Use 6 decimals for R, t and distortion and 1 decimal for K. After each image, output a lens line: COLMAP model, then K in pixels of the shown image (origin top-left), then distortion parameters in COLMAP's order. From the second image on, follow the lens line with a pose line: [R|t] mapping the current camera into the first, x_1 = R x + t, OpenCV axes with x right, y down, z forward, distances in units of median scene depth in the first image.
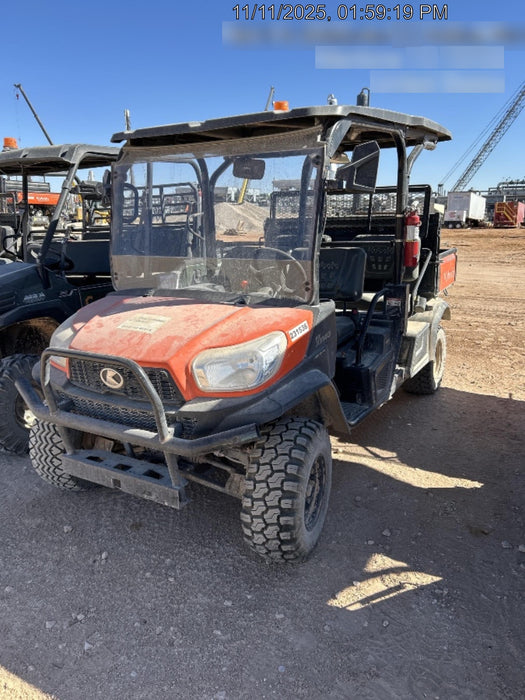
lens RADIAL K [[527.7, 0, 260.6], [0, 527.7, 351.3], [0, 0, 1]] dist [0.012516, 0.000586]
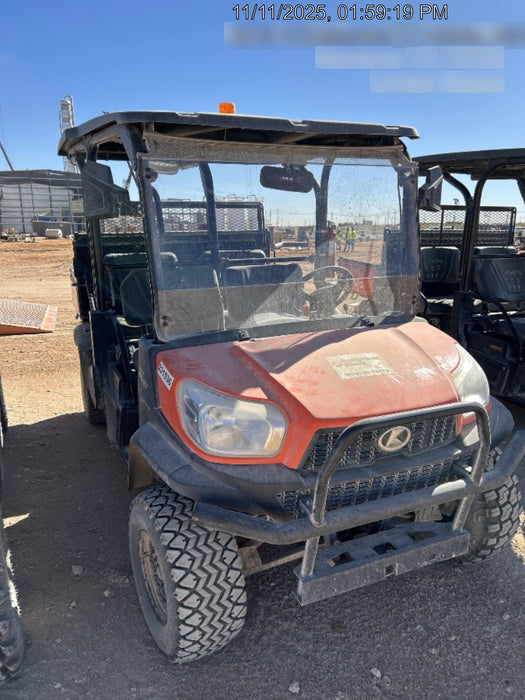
lens RADIAL K [[527.7, 0, 260.6], [0, 527.7, 351.3], [0, 0, 1]] dist [0.012516, 0.000586]
pose [[0.619912, -0.191538, 0.760935, -0.886920], [0.213496, 0.974337, 0.071326, -0.158221], [-0.755069, 0.118241, 0.644895, 0.569562]]
